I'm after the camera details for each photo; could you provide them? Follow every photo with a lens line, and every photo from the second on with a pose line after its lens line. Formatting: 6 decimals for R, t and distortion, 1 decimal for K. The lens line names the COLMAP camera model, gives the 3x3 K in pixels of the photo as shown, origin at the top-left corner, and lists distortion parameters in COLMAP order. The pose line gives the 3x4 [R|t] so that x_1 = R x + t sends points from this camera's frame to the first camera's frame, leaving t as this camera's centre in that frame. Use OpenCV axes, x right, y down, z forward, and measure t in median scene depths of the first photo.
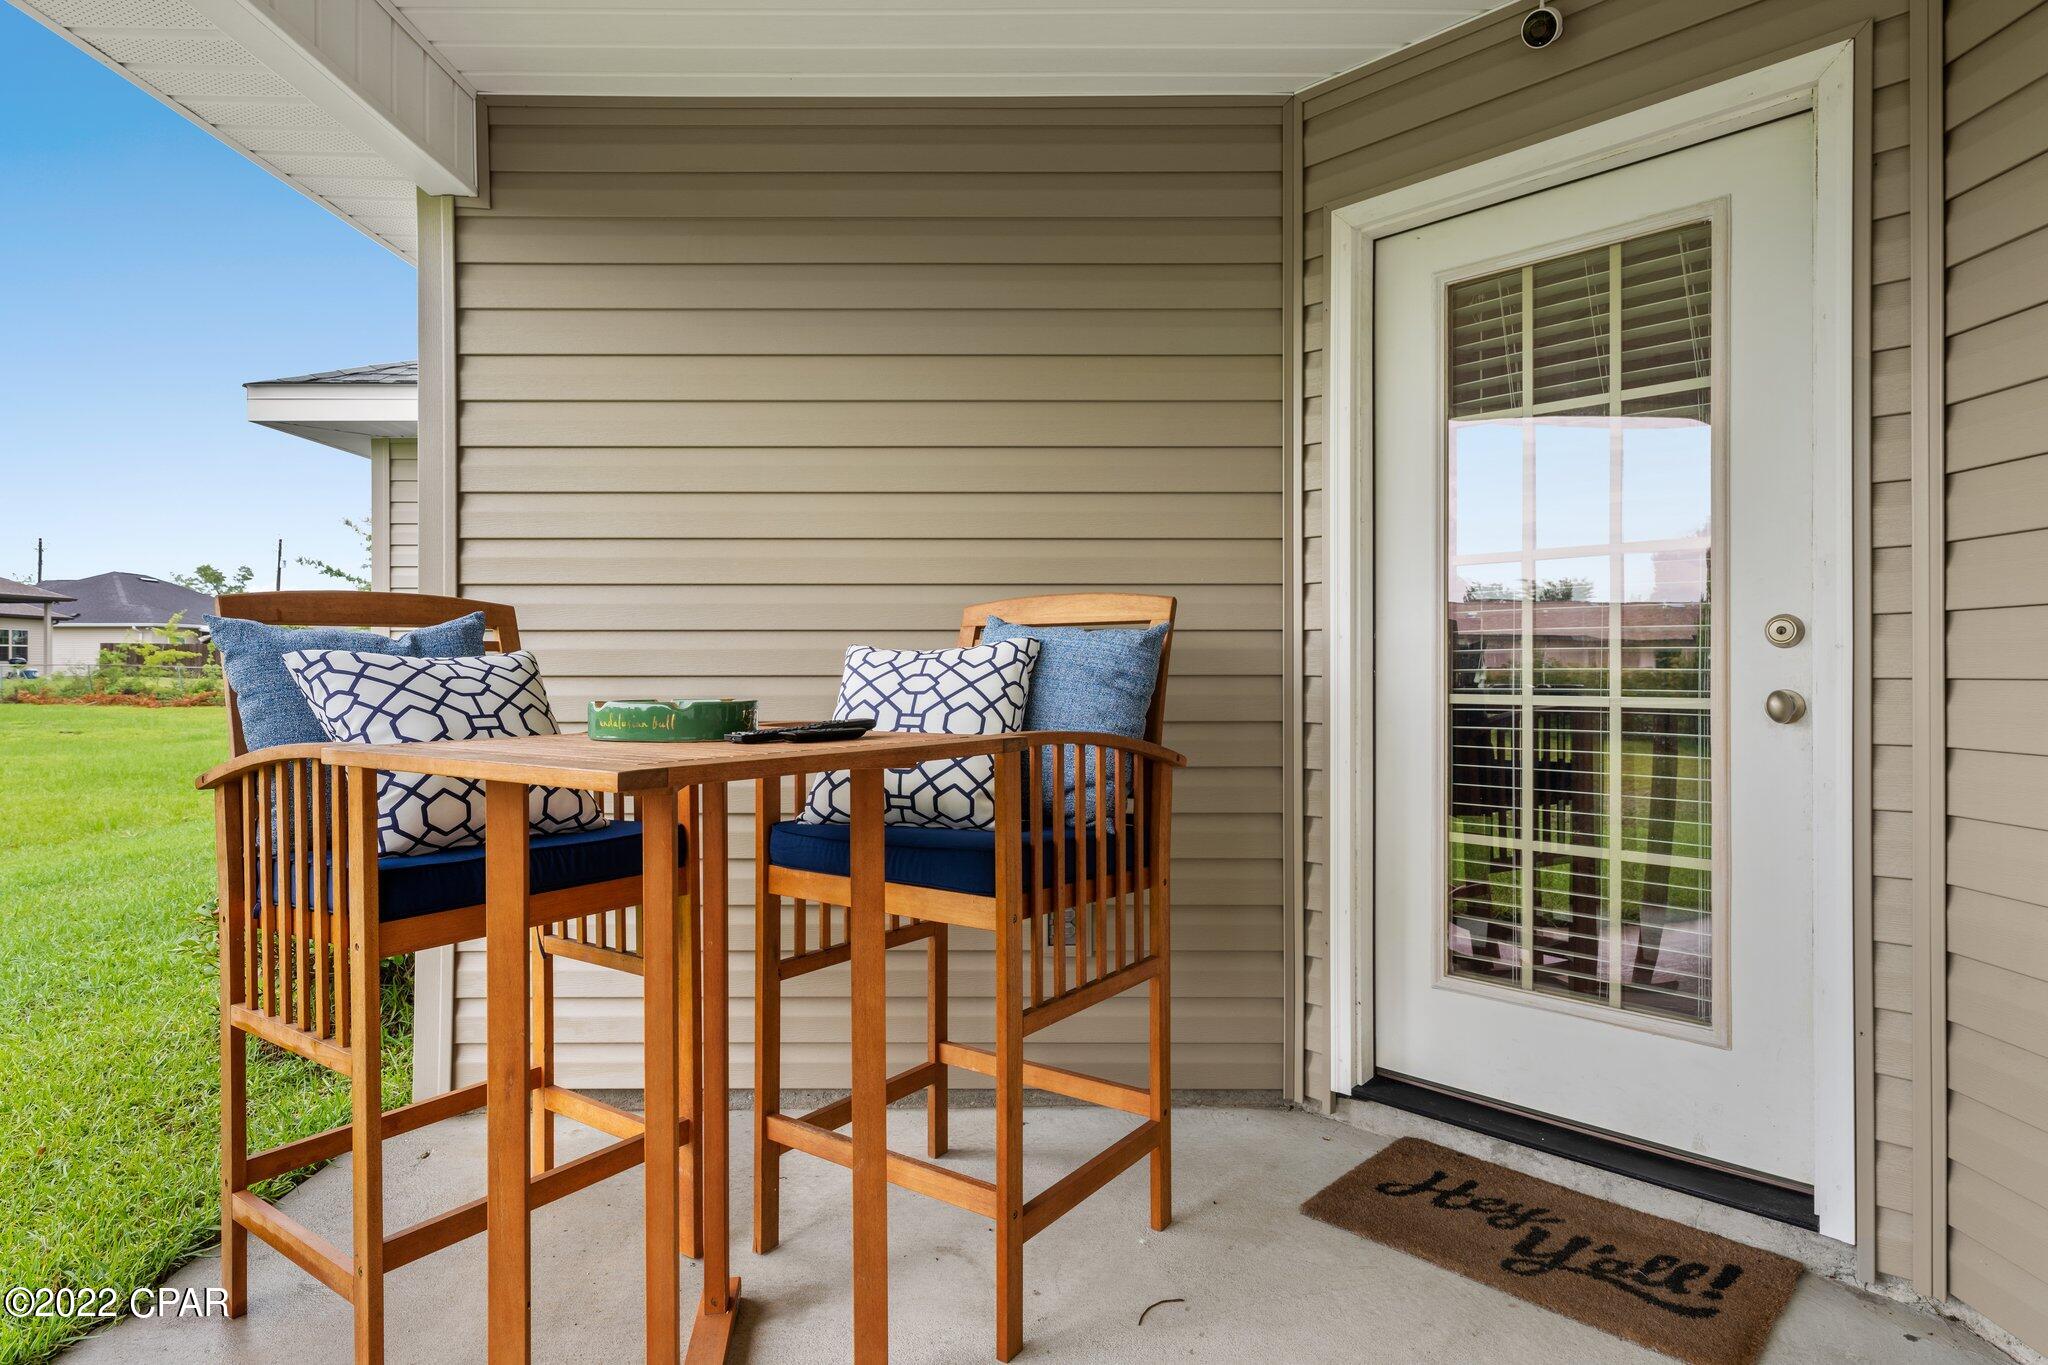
lens RADIAL K [[1136.8, 0, 1025.1], [0, 1136.8, 672.1], [0, 0, 1]] dist [0.006238, -0.002950]
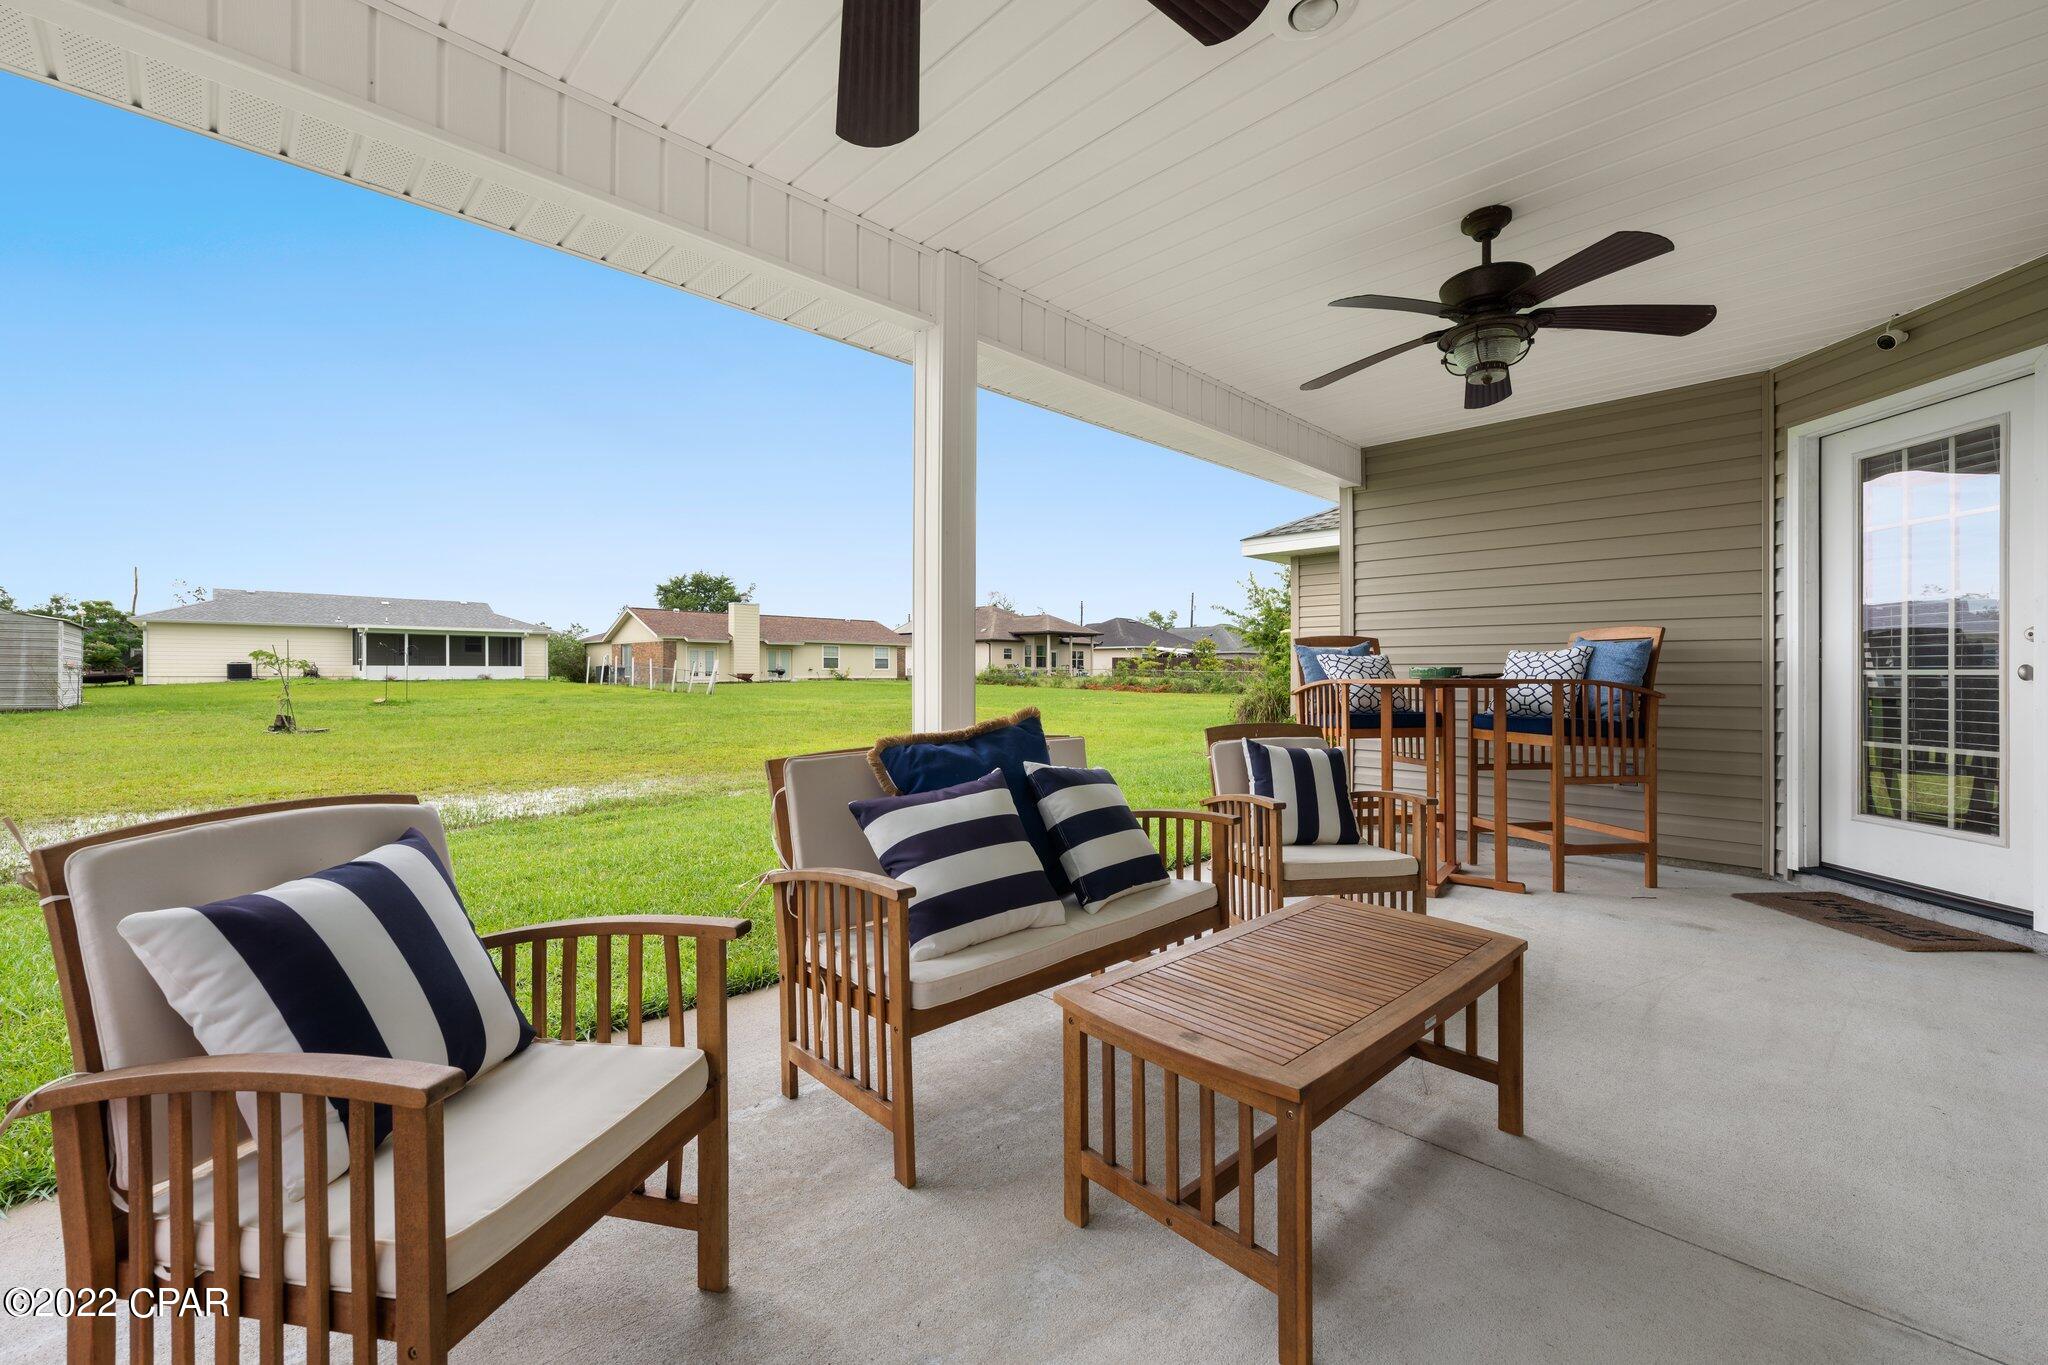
lens RADIAL K [[838.0, 0, 1018.8], [0, 838.0, 671.3], [0, 0, 1]] dist [-0.002870, -0.000441]
pose [[0.712852, -0.000831, -0.701314, 0.392570], [-0.002731, 0.999988, -0.003961, 0.035961], [0.701309, 0.004738, 0.712842, -1.162830]]
